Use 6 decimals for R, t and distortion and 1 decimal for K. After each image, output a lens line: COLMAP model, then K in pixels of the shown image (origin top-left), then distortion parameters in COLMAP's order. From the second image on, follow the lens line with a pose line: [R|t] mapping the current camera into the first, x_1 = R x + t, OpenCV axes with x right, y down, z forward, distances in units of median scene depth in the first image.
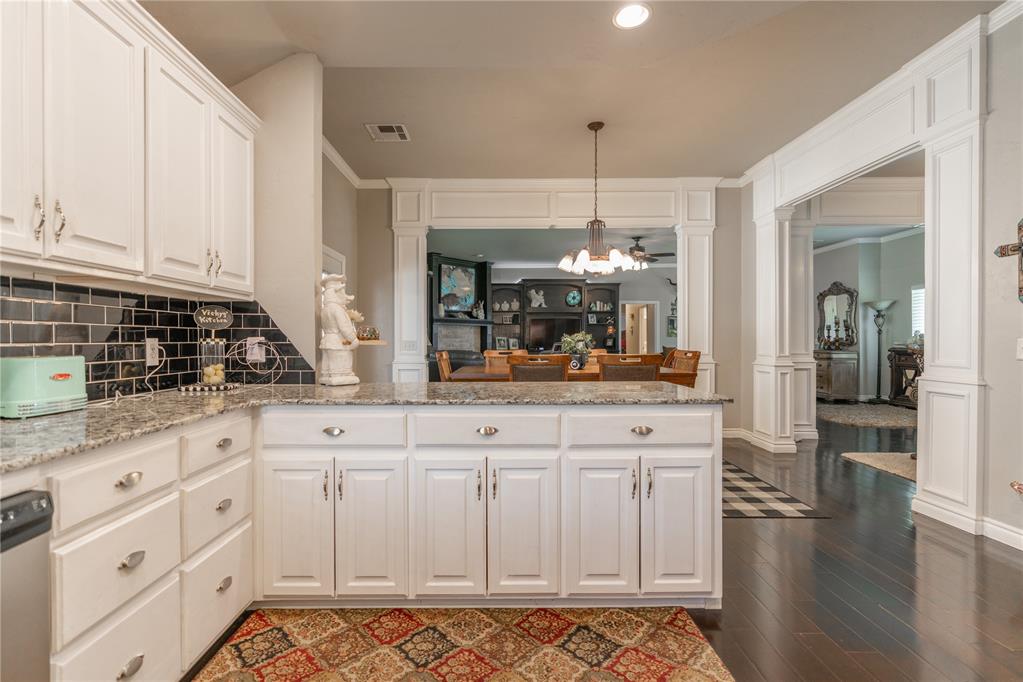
lens RADIAL K [[463.4, 0, 495.6], [0, 463.4, 340.2], [0, 0, 1]] dist [-0.010802, 0.001933]
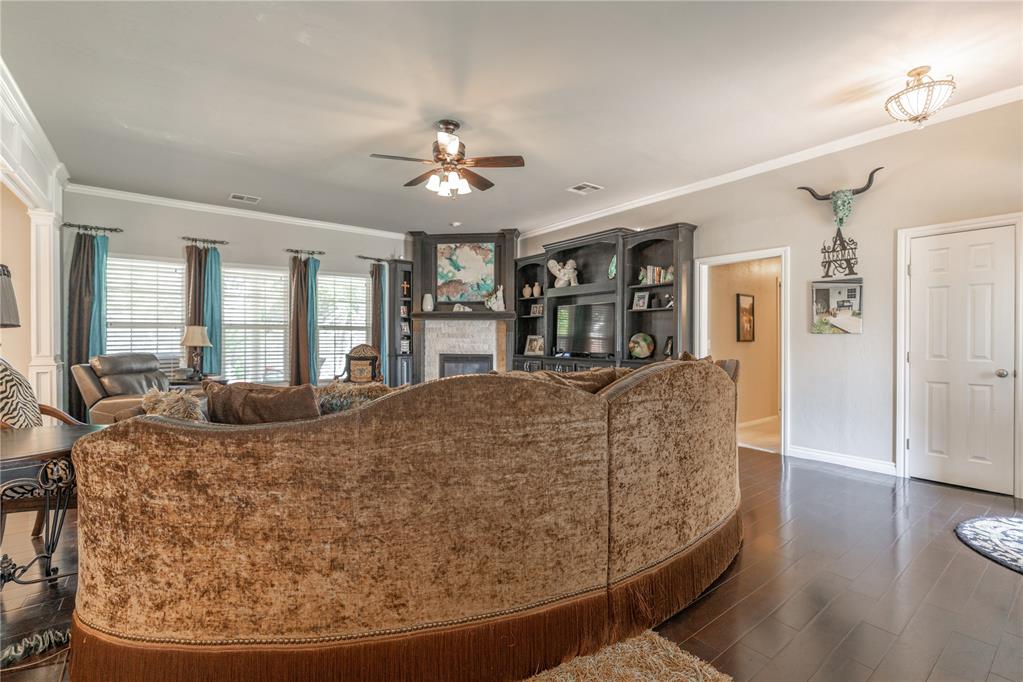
lens RADIAL K [[463.4, 0, 512.6], [0, 463.4, 340.7], [0, 0, 1]] dist [-0.010802, 0.001933]
pose [[0.594344, 0.005538, -0.804192, 0.544399], [-0.006028, 0.999979, 0.002431, -0.001036], [0.804188, 0.003403, 0.594365, 0.569957]]
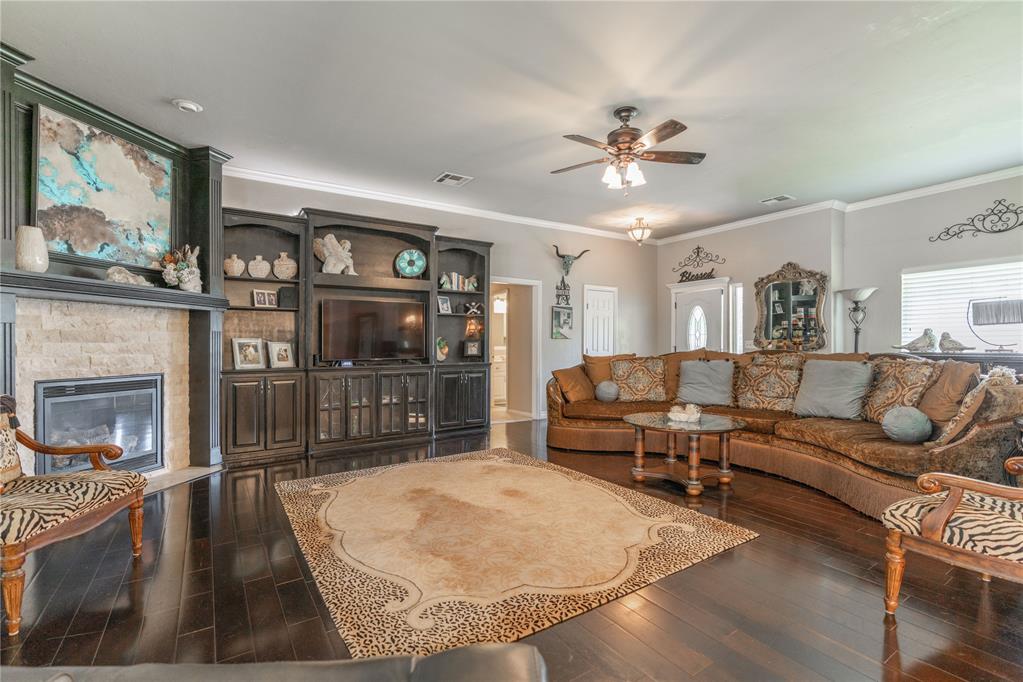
lens RADIAL K [[463.4, 0, 516.2], [0, 463.4, 341.6], [0, 0, 1]] dist [-0.010802, 0.001933]
pose [[0.833623, -0.001958, 0.552330, -0.017157], [0.006278, 0.999963, -0.005931, -0.000205], [-0.552298, 0.008412, 0.833604, 0.510090]]
